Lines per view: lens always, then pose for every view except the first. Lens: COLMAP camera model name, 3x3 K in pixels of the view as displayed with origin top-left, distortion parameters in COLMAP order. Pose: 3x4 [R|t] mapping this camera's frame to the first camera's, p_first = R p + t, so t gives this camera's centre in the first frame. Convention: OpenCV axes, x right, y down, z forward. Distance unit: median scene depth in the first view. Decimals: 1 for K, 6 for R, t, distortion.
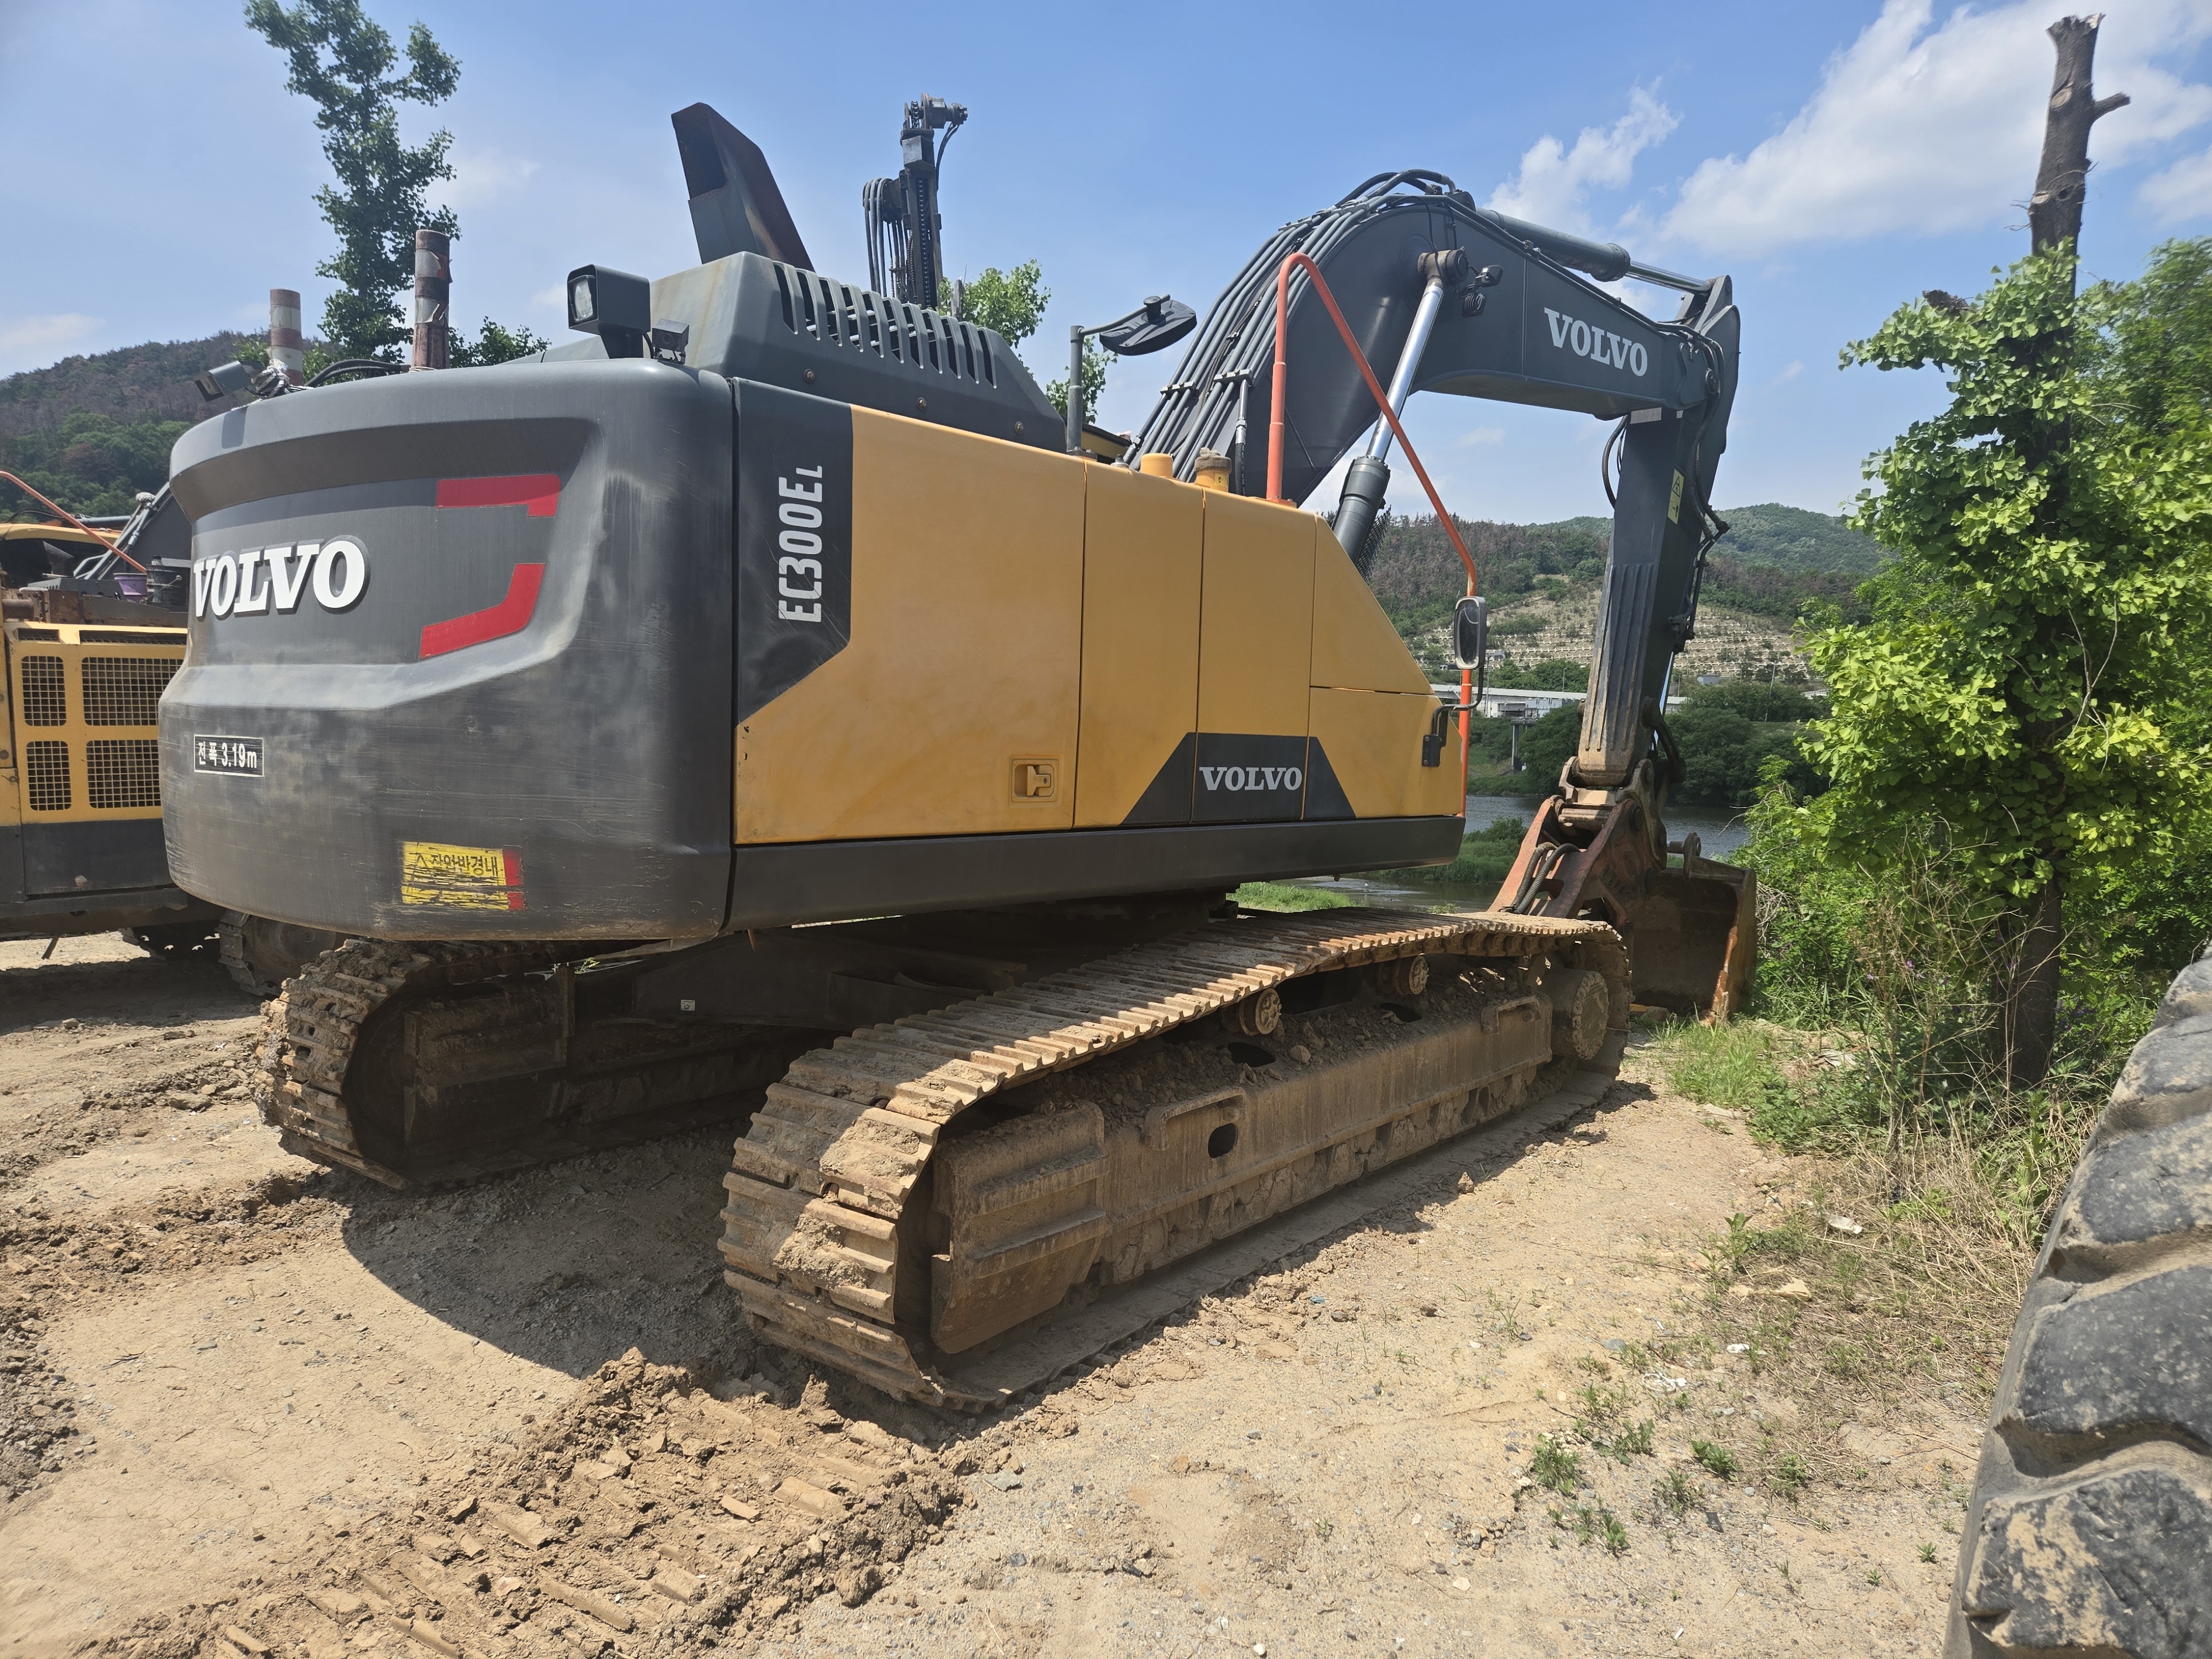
lens RADIAL K [[1421.1, 0, 1078.7], [0, 1421.1, 846.2], [0, 0, 1]] dist [0.068622, -0.044301]
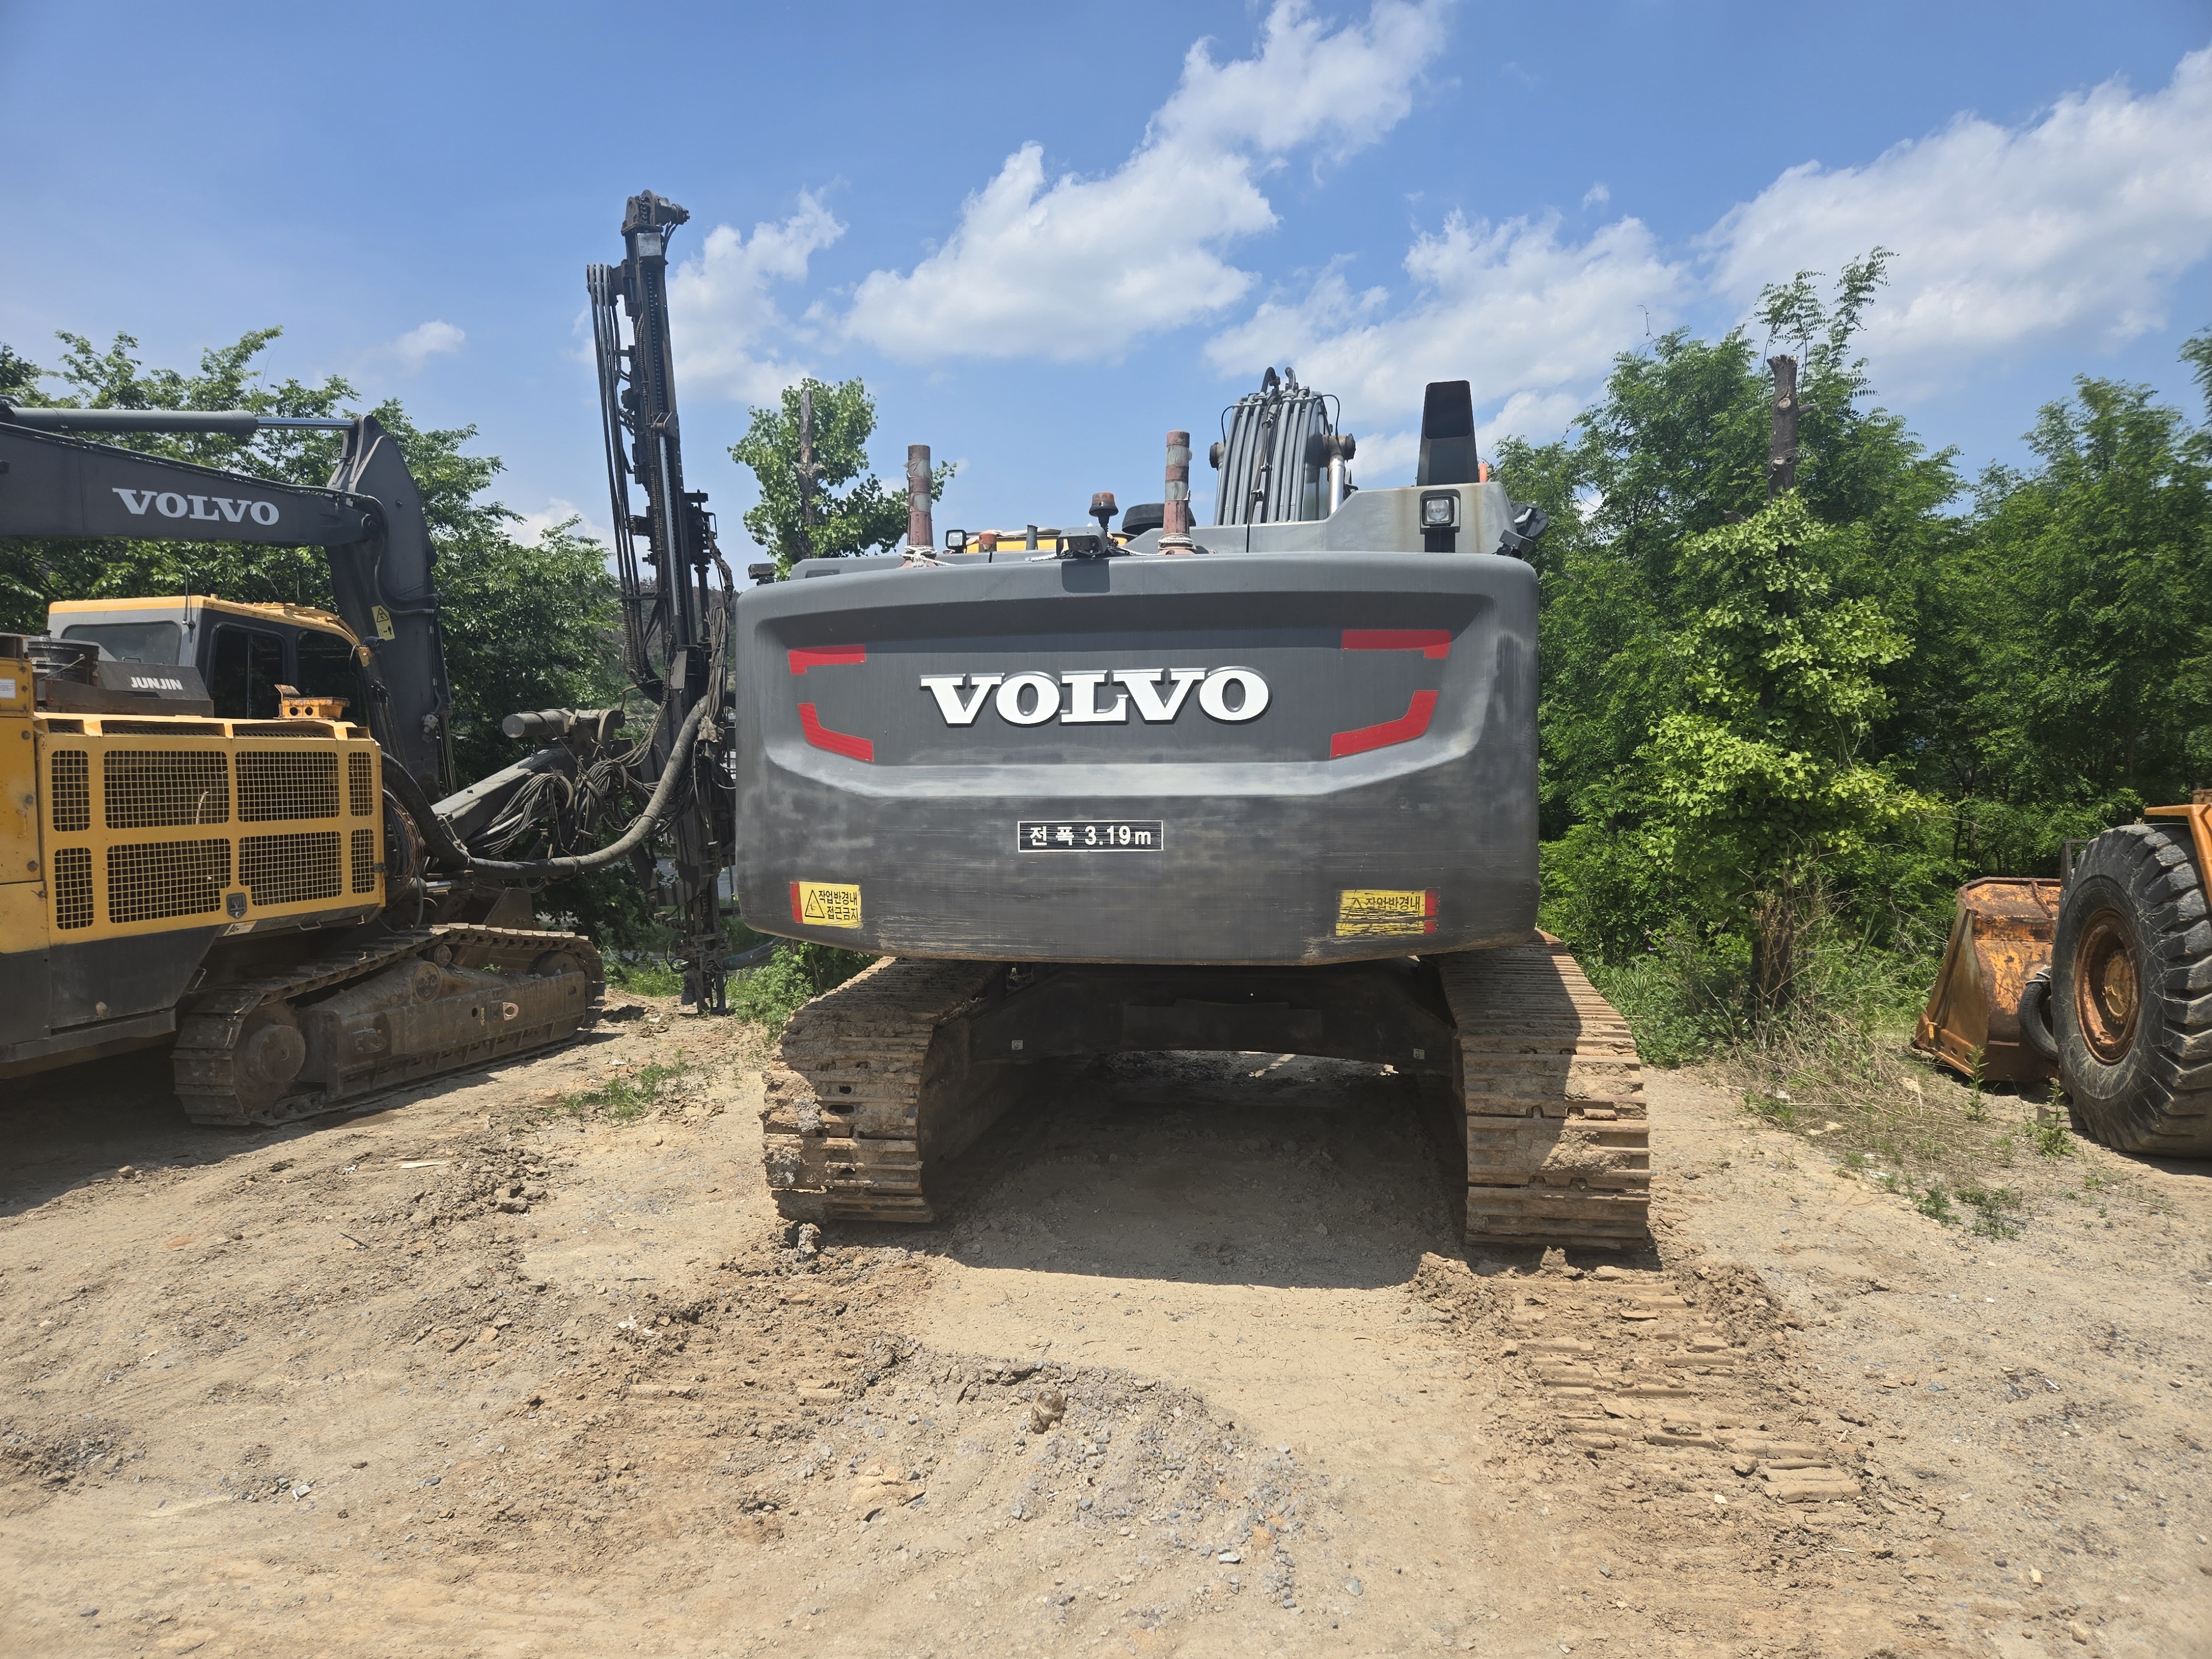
lens RADIAL K [[1421.1, 0, 1078.7], [0, 1421.1, 846.2], [0, 0, 1]] dist [0.068622, -0.044301]
pose [[0.884423, -0.041679, 0.464822, -1.221502], [0.063829, 0.997447, -0.032010, -0.016378], [-0.462301, 0.057979, 0.884825, -0.082370]]
